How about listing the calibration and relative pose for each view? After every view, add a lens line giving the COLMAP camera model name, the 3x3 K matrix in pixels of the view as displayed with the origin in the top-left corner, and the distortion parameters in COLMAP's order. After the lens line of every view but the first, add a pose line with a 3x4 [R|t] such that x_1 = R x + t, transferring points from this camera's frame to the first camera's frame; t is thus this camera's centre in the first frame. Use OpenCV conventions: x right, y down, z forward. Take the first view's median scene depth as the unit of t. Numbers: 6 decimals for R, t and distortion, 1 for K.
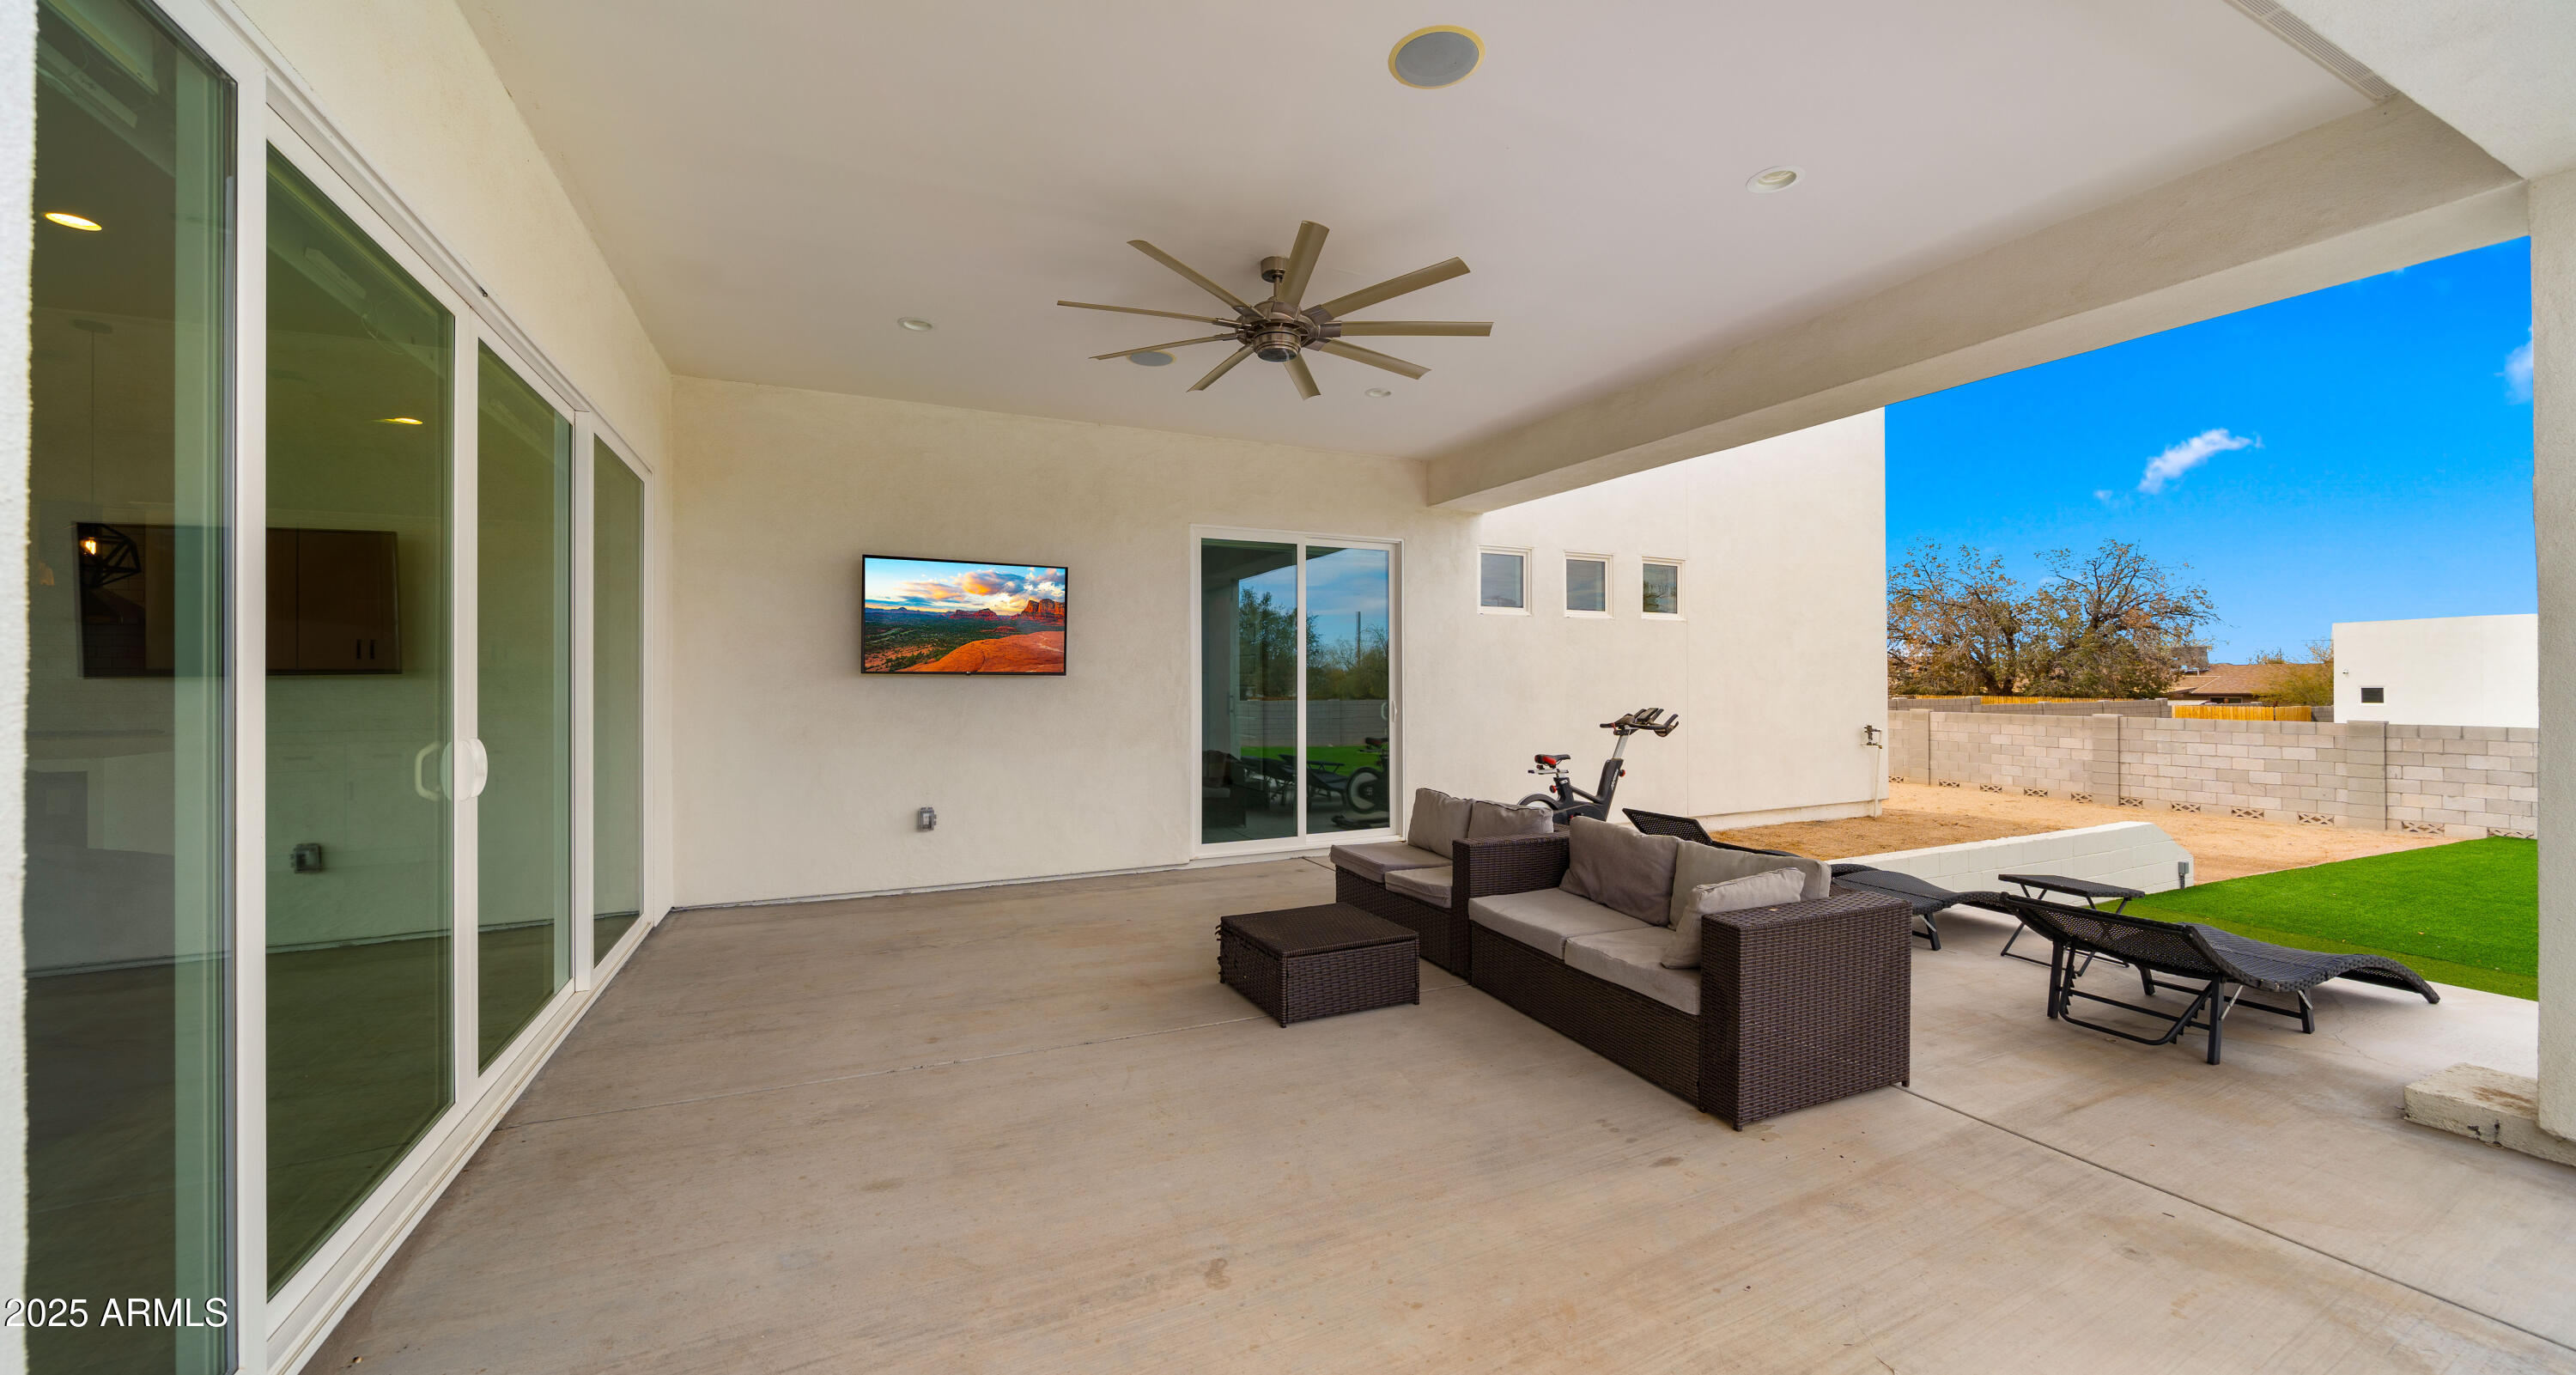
lens RADIAL K [[929.5, 0, 1288.0], [0, 929.5, 687.5], [0, 0, 1]] dist [-0.009761, -0.000012]
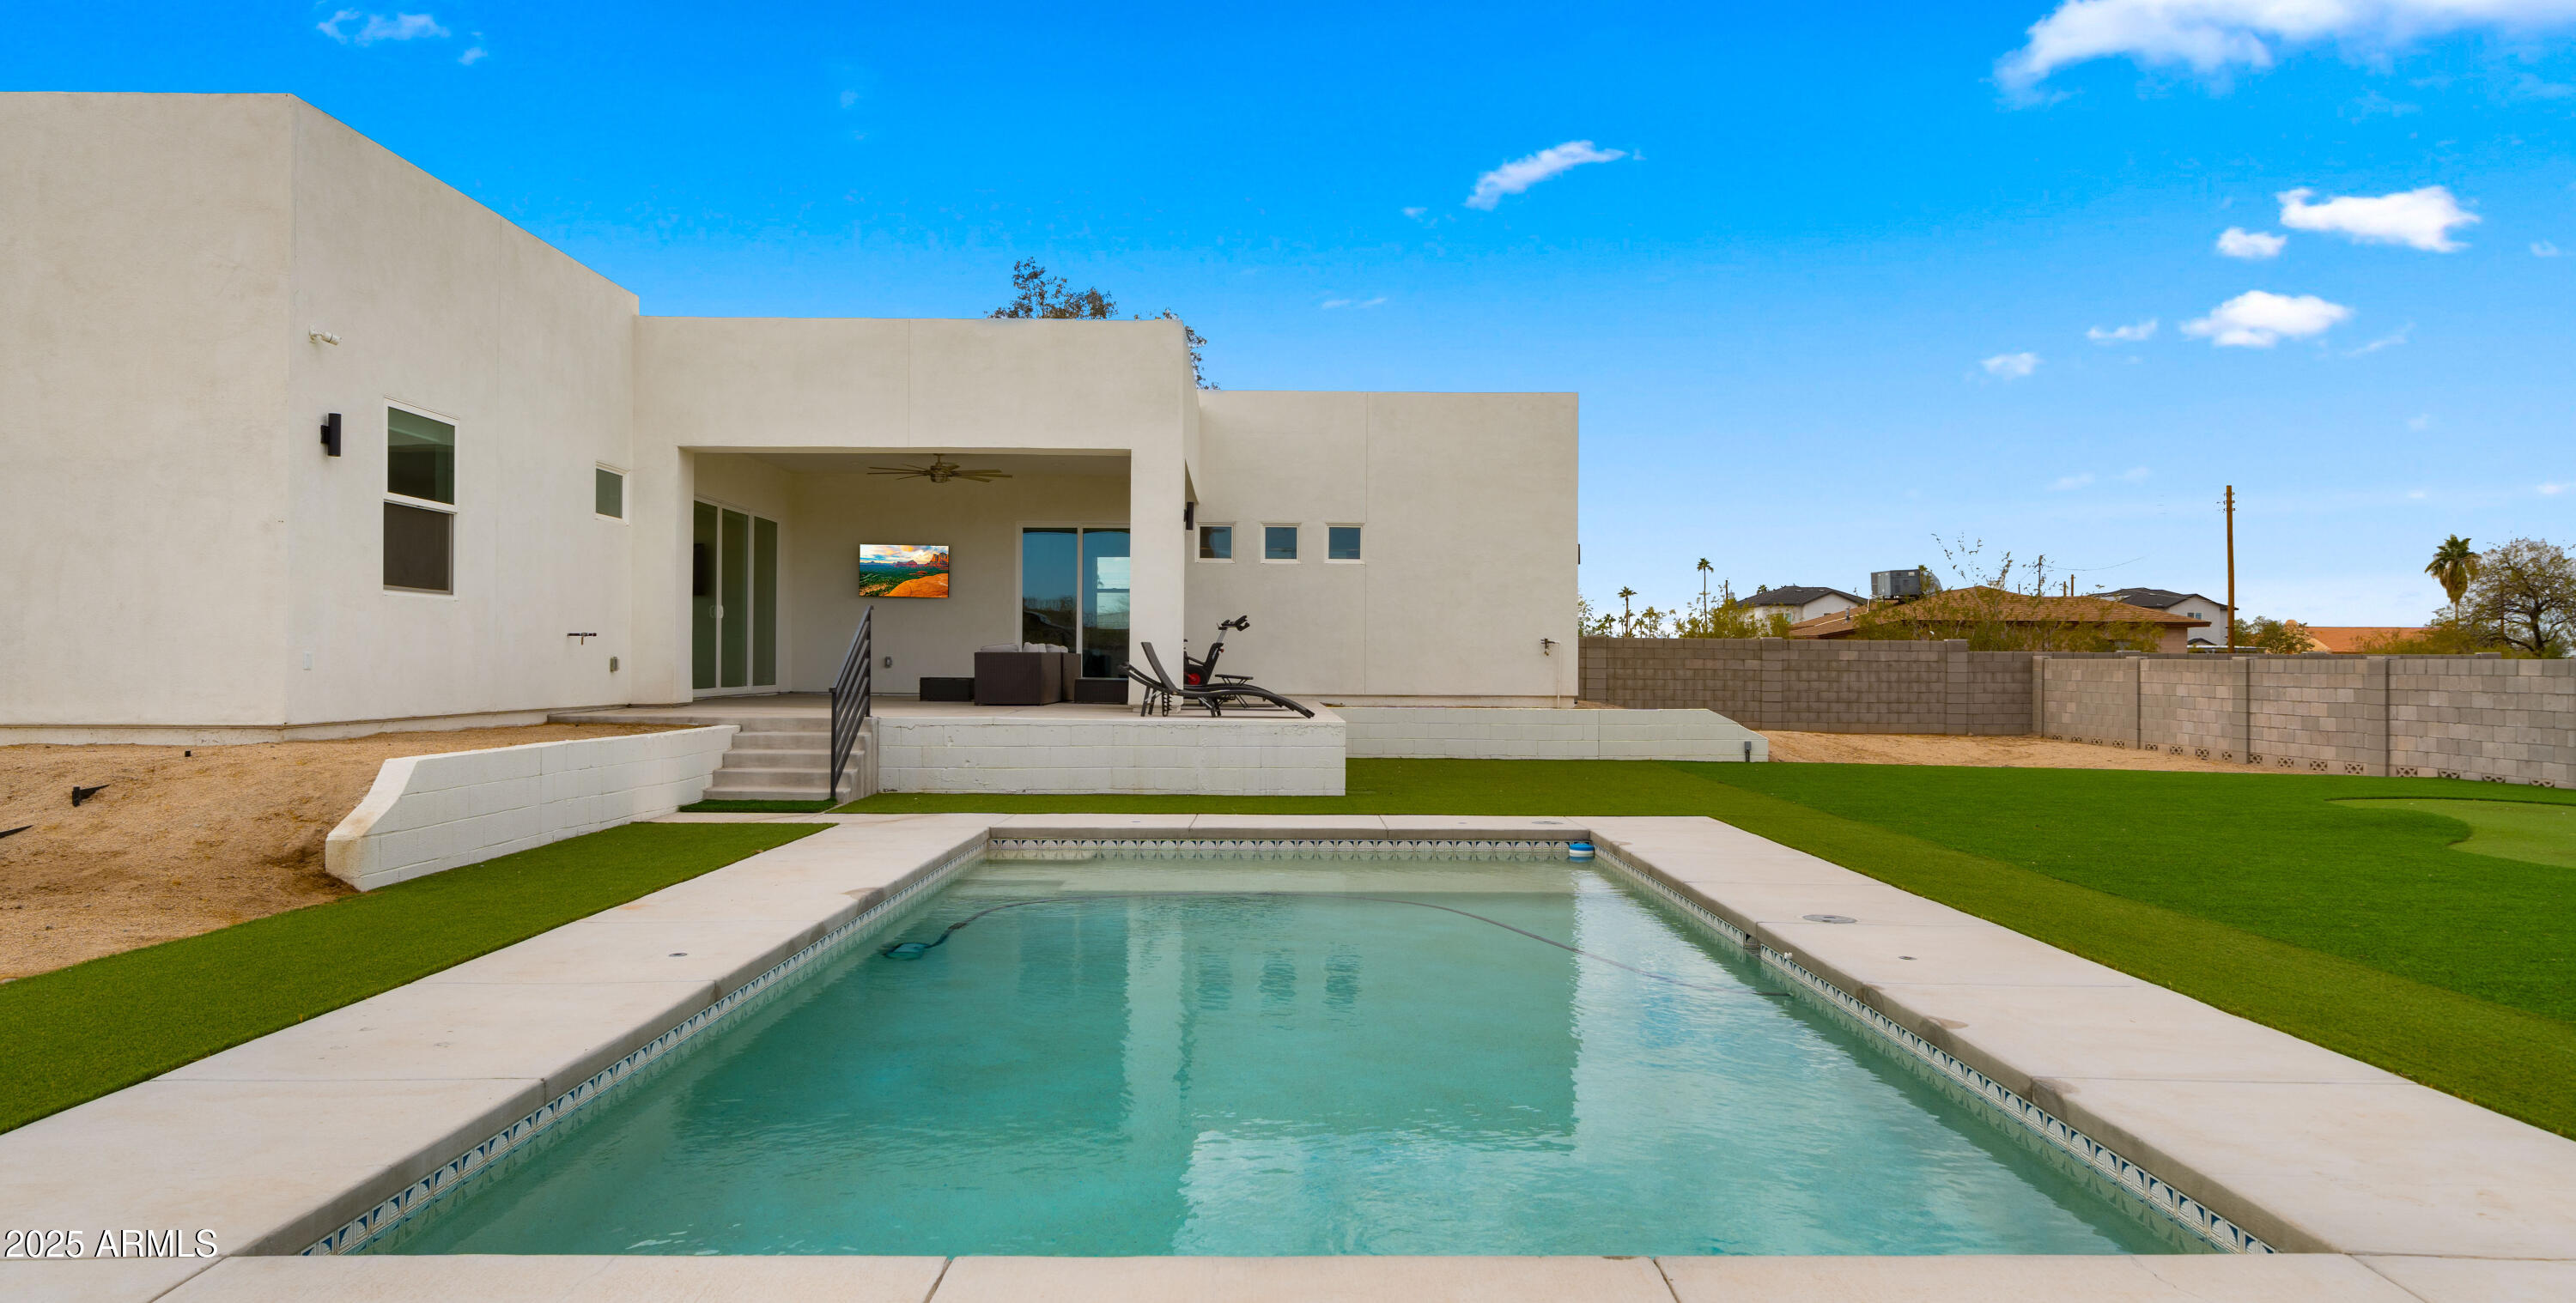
lens RADIAL K [[1702.8, 0, 1288.0], [0, 1702.8, 651.5], [0, 0, 1]] dist [0.041997, -0.000389]
pose [[0.913234, 0.007409, -0.407369, 1.825320], [-0.011678, 0.999900, -0.007994, 0.118124], [0.407269, 0.012057, 0.913229, -1.986116]]
